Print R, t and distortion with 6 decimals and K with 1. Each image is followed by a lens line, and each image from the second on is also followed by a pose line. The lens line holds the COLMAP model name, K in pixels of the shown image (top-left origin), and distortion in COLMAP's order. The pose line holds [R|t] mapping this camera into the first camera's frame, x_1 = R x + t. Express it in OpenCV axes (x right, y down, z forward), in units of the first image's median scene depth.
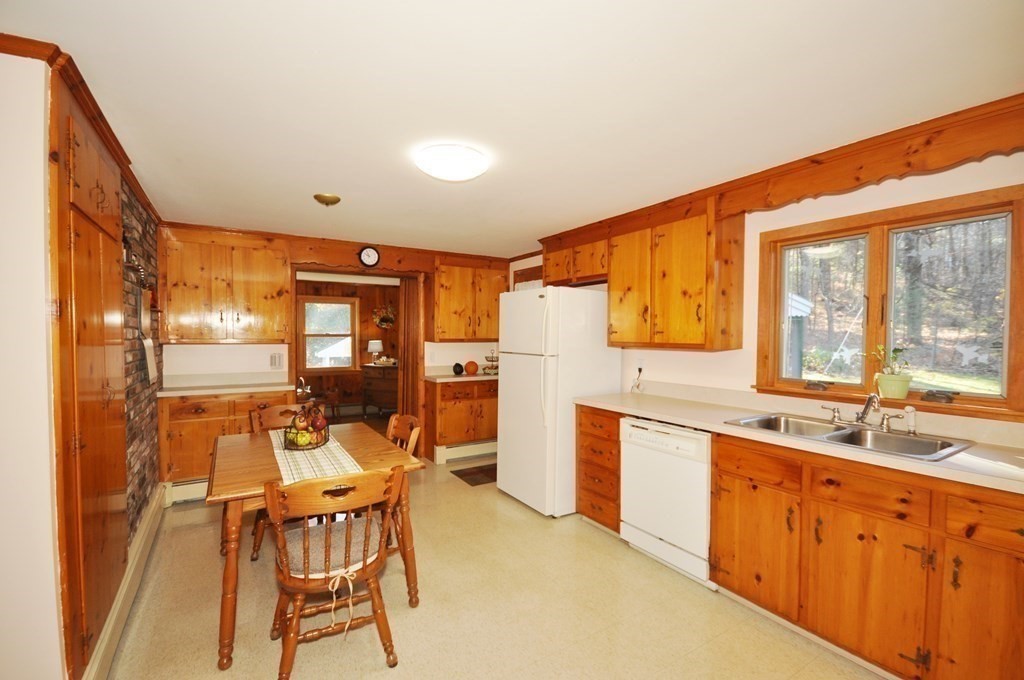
lens RADIAL K [[448.6, 0, 507.8], [0, 448.6, 346.5], [0, 0, 1]] dist [0.012336, -0.012976]
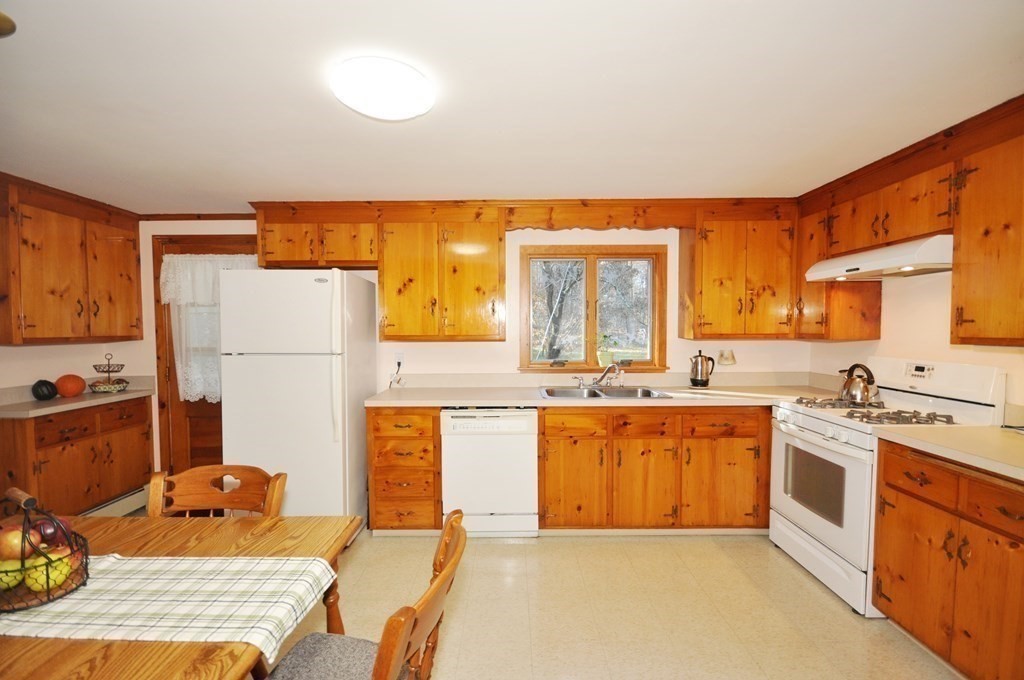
lens RADIAL K [[448.6, 0, 507.8], [0, 448.6, 346.5], [0, 0, 1]] dist [0.012336, -0.012976]
pose [[0.533607, -0.041071, 0.844735, -0.419305], [0.029968, 0.999111, 0.029646, -0.007792], [-0.845201, 0.009495, 0.534363, 0.291668]]
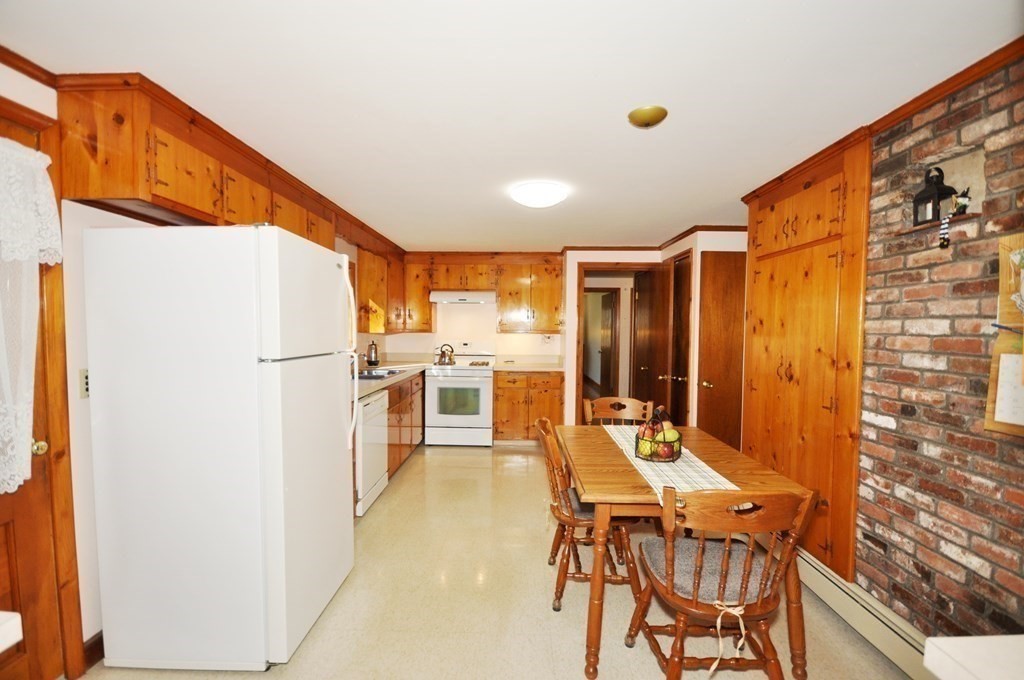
lens RADIAL K [[448.6, 0, 507.8], [0, 448.6, 346.5], [0, 0, 1]] dist [0.012336, -0.012976]
pose [[-0.836512, -0.026187, 0.547323, -0.502759], [0.011617, 0.997785, 0.065495, -0.029979], [-0.547826, 0.061145, -0.834355, 1.409203]]
